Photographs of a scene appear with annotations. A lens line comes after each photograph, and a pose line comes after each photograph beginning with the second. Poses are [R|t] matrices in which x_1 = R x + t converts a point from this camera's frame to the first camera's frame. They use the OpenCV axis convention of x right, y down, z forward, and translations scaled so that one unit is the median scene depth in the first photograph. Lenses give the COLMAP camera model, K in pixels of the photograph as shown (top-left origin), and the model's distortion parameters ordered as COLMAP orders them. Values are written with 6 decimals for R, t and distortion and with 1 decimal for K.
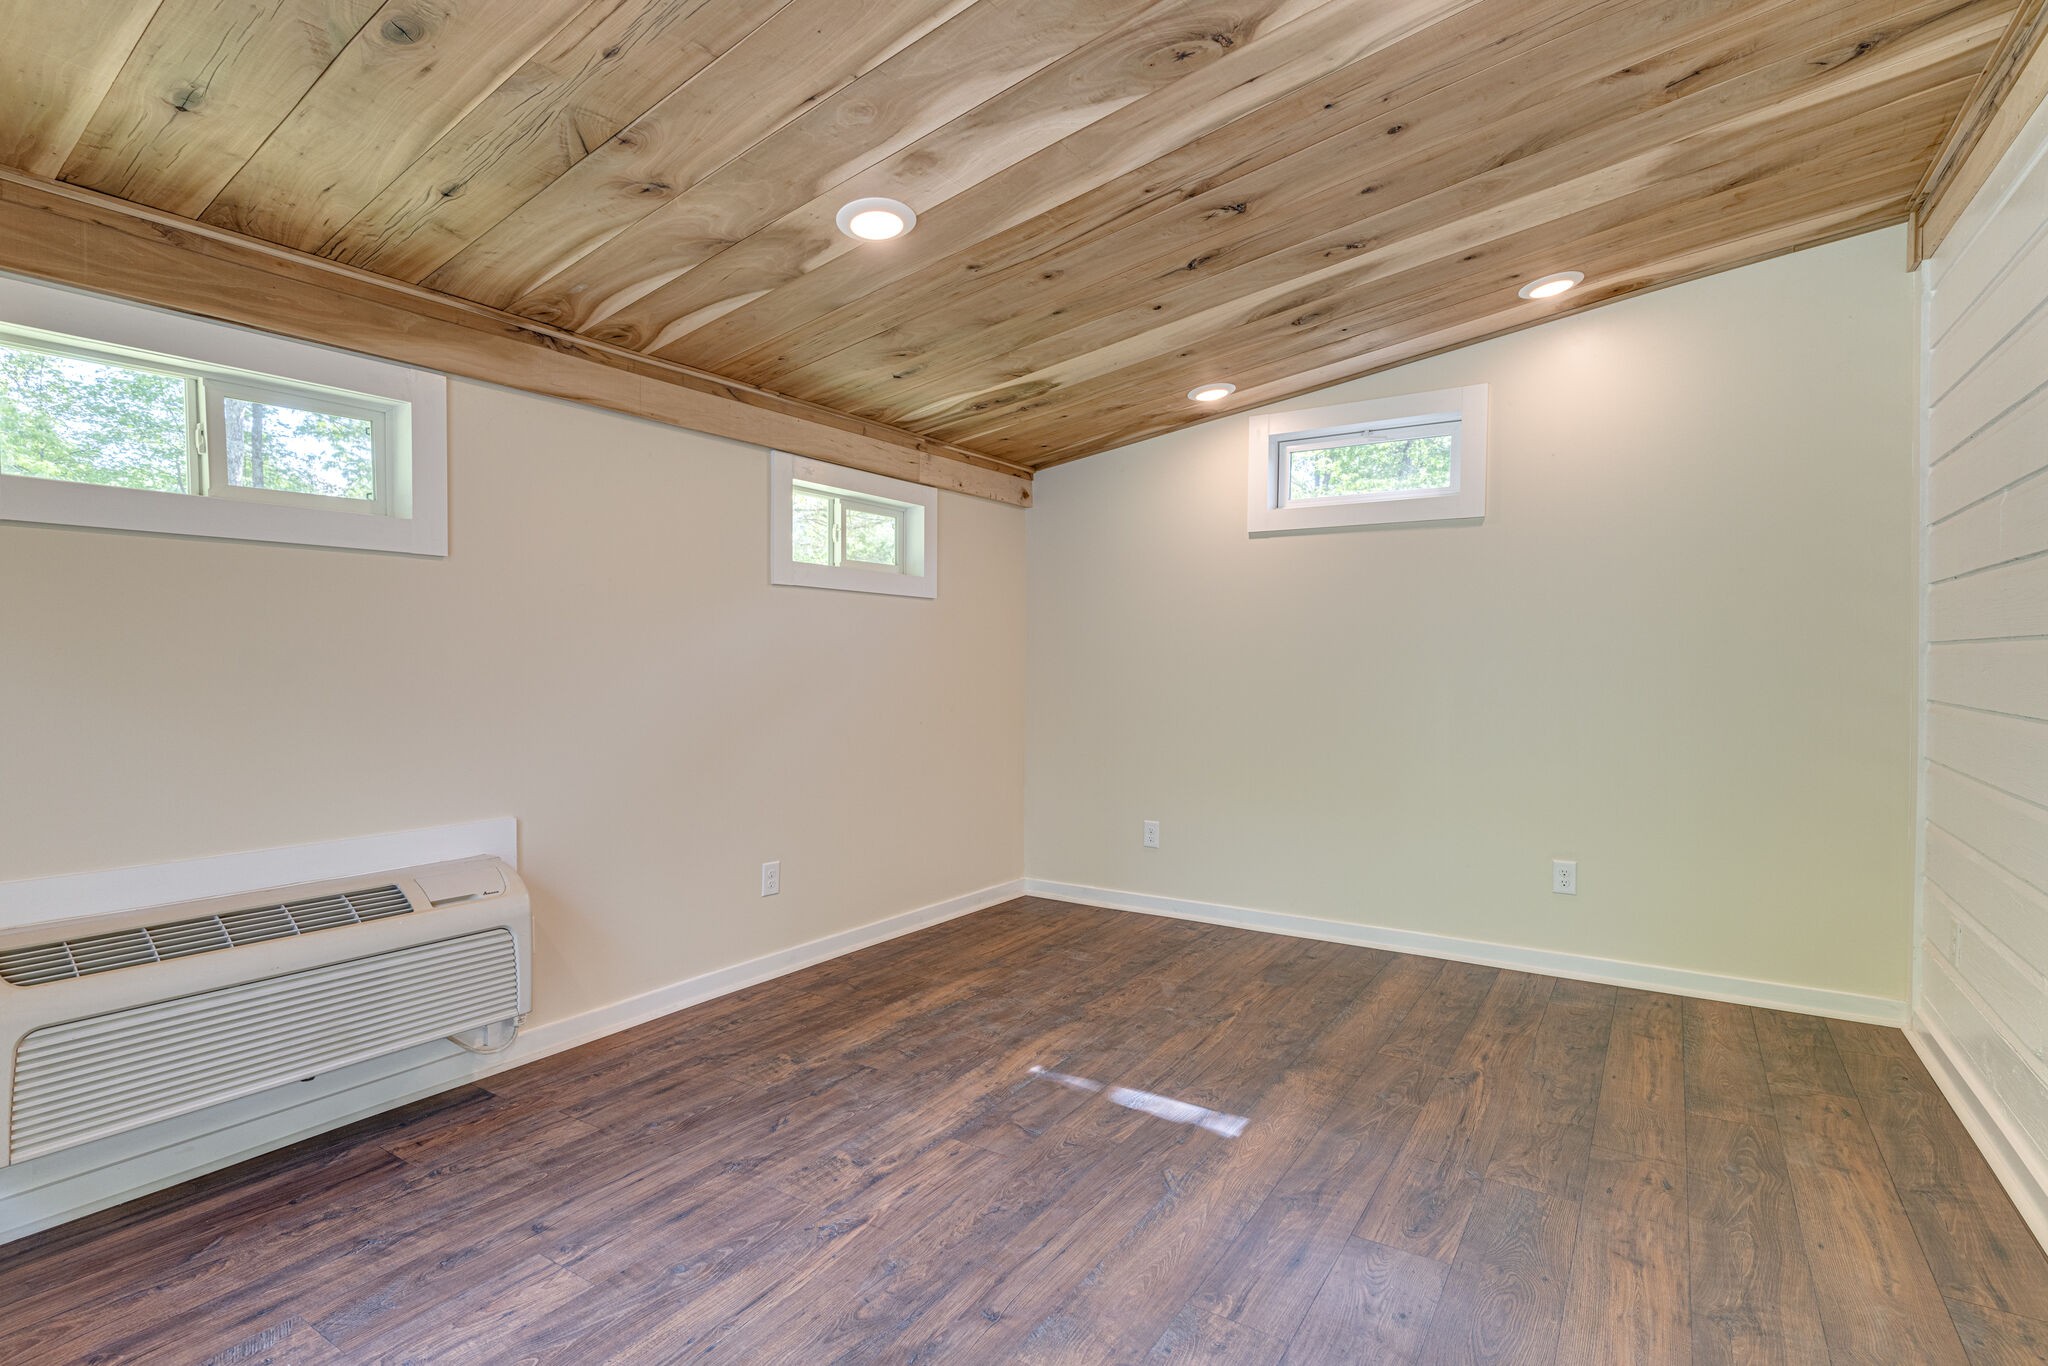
lens RADIAL K [[982.6, 0, 1005.7], [0, 982.6, 687.2], [0, 0, 1]] dist [0.016014, -0.000020]
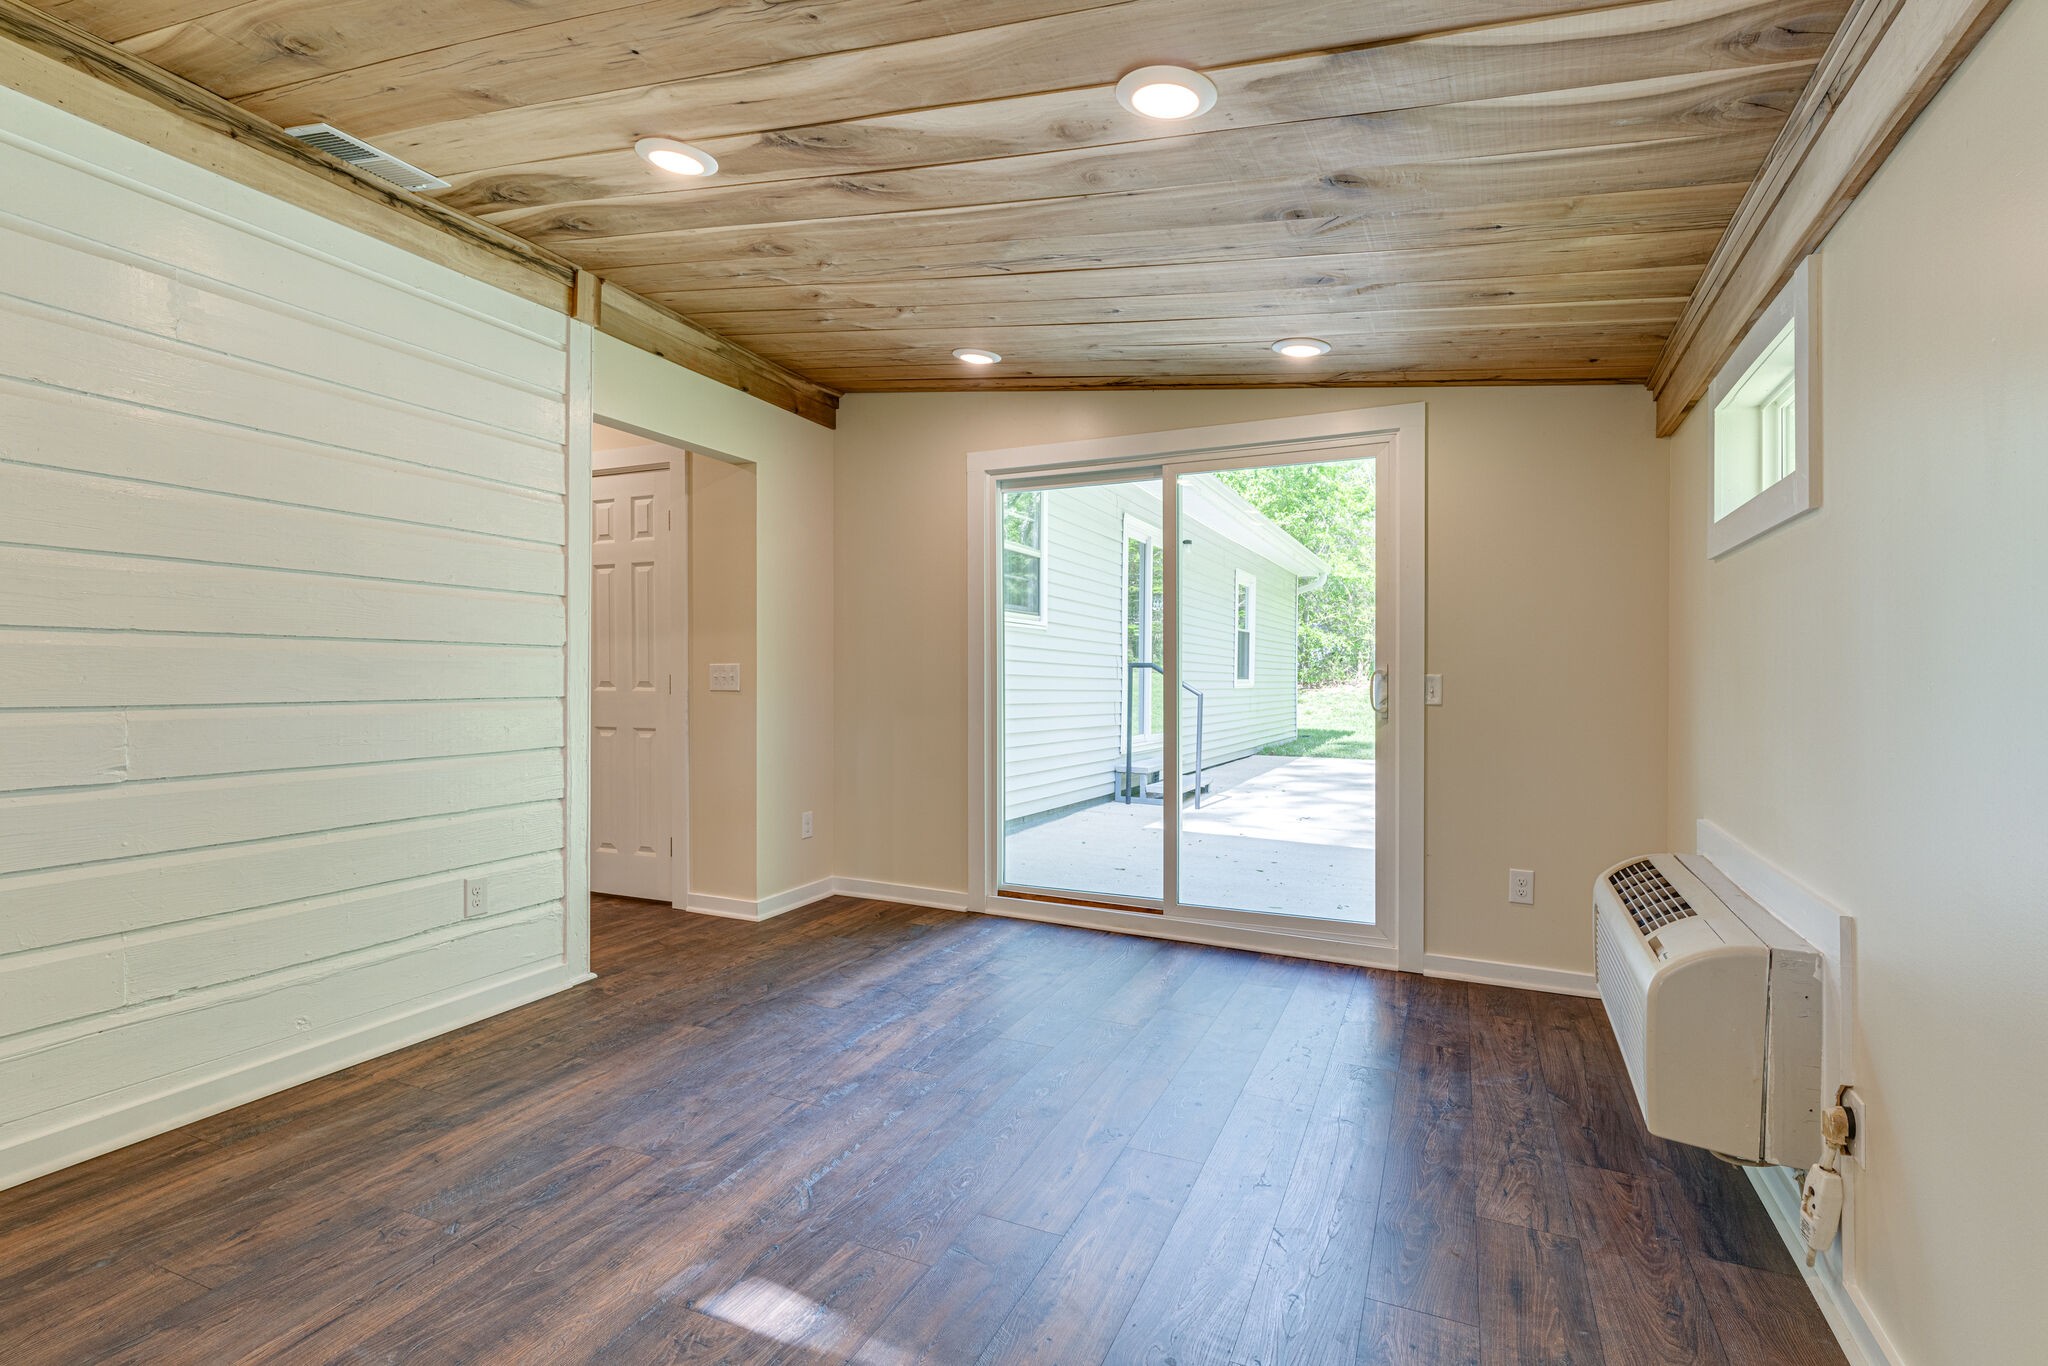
lens RADIAL K [[982.6, 0, 1027.5], [0, 982.6, 675.3], [0, 0, 1]] dist [0.016014, -0.000020]
pose [[-0.981135, -0.004160, -0.193280, 0.140100], [-0.010244, 0.999482, 0.030494, -0.034649], [0.193053, 0.031899, -0.980670, 1.928357]]
